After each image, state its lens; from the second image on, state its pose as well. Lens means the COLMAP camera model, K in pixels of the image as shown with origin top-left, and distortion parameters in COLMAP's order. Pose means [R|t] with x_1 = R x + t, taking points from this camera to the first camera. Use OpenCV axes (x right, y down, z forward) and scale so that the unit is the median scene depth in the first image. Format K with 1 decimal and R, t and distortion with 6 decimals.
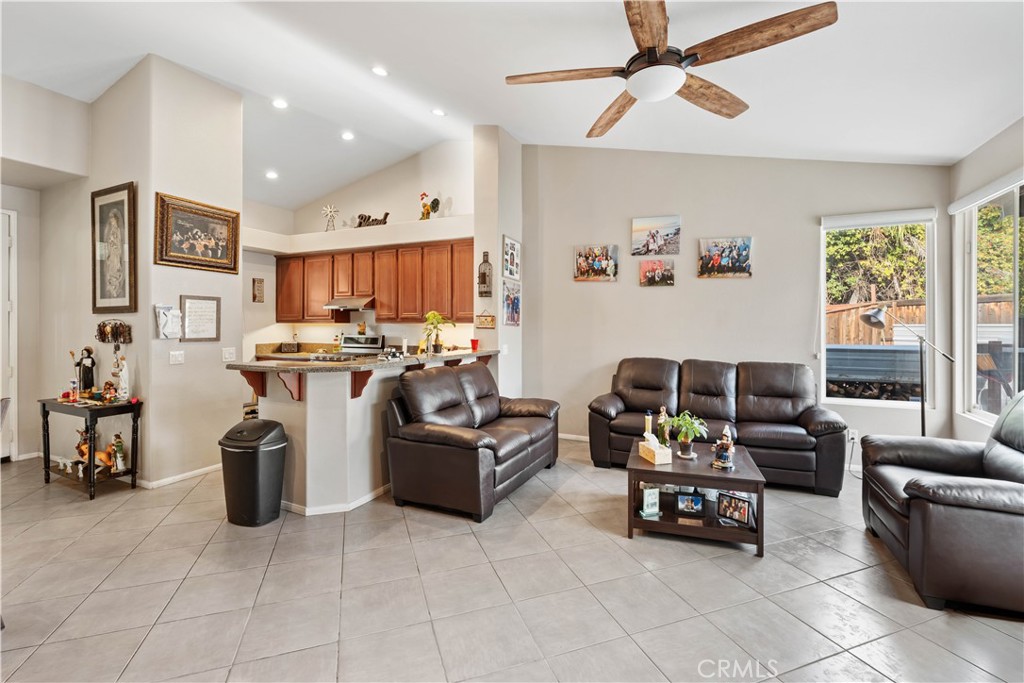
lens RADIAL K [[450.2, 0, 523.8], [0, 450.2, 325.6], [0, 0, 1]] dist [-0.006840, 0.001790]
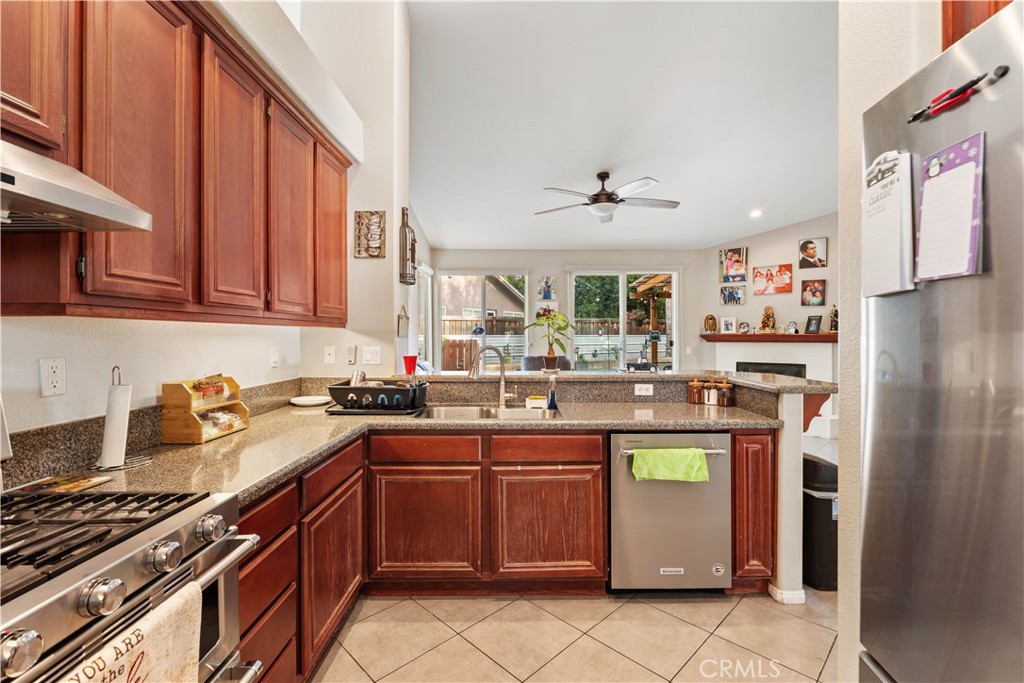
lens RADIAL K [[450.2, 0, 517.0], [0, 450.2, 337.0], [0, 0, 1]] dist [-0.006840, 0.001790]
pose [[-0.417846, -0.001956, 0.908516, -0.712179], [0.002698, 0.999991, 0.003394, 0.006084], [-0.908514, 0.003869, -0.417837, 1.166072]]
